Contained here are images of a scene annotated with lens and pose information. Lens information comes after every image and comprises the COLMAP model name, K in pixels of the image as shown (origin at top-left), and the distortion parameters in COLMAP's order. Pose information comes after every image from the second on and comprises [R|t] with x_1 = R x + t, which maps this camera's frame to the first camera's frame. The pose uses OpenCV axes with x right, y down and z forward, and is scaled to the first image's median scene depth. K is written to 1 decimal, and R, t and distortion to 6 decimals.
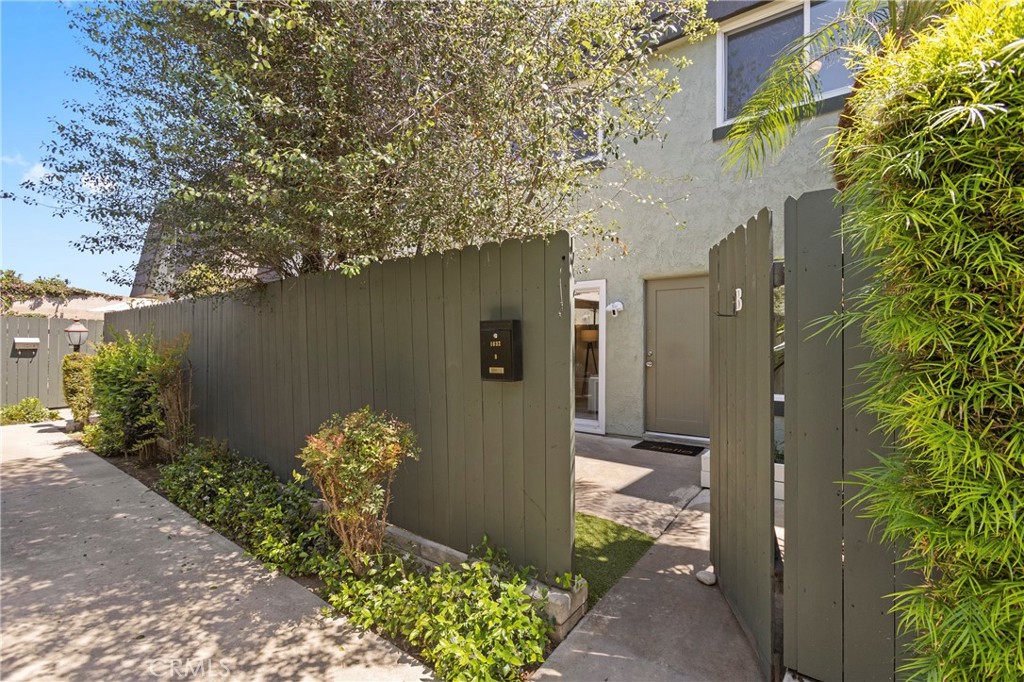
lens RADIAL K [[459.9, 0, 519.2], [0, 459.9, 347.6], [0, 0, 1]] dist [-0.019088, 0.004991]
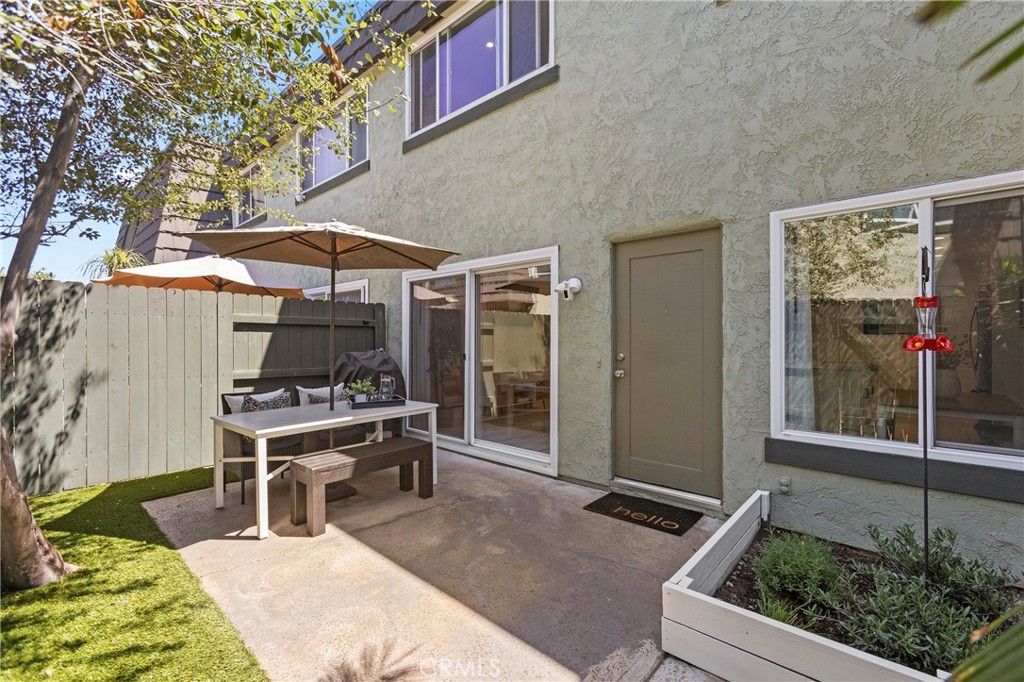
lens RADIAL K [[459.6, 0, 509.6], [0, 459.6, 340.2], [0, 0, 1]] dist [-0.015771, 0.006185]
pose [[0.995801, 0.000847, -0.091541, 0.188213], [-0.001297, 0.999987, -0.004852, -0.007218], [0.091536, 0.004950, 0.995789, 0.343820]]
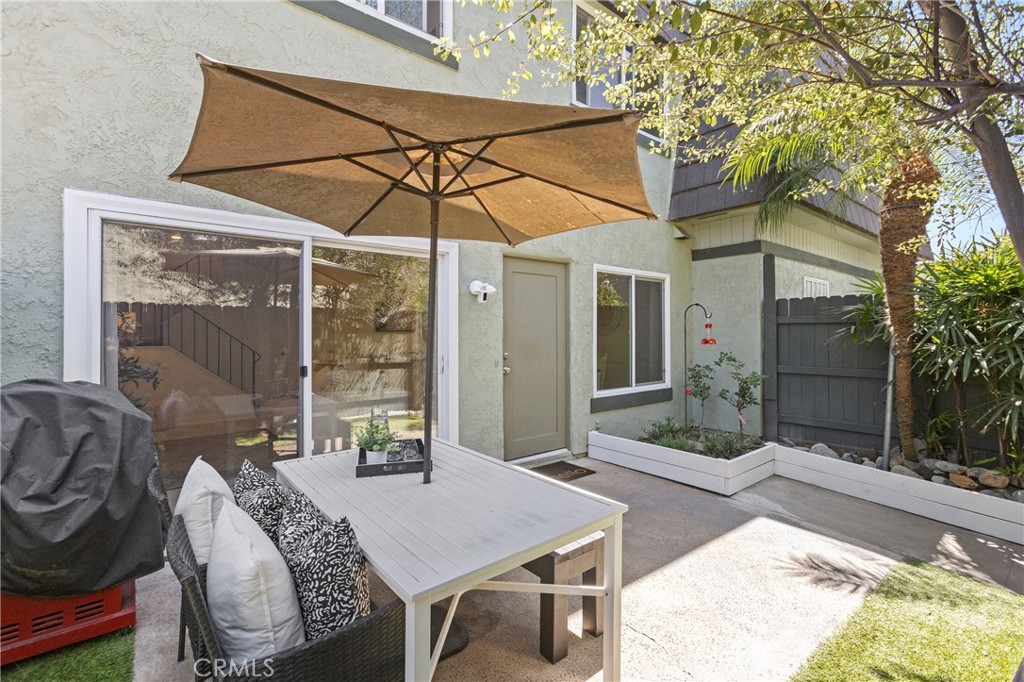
lens RADIAL K [[459.6, 0, 519.7], [0, 459.6, 330.5], [0, 0, 1]] dist [-0.015771, 0.006185]
pose [[0.237635, 0.004217, 0.971345, -0.430132], [0.008988, 0.999938, -0.006540, -0.022646], [-0.971313, 0.010285, 0.237582, 0.803916]]
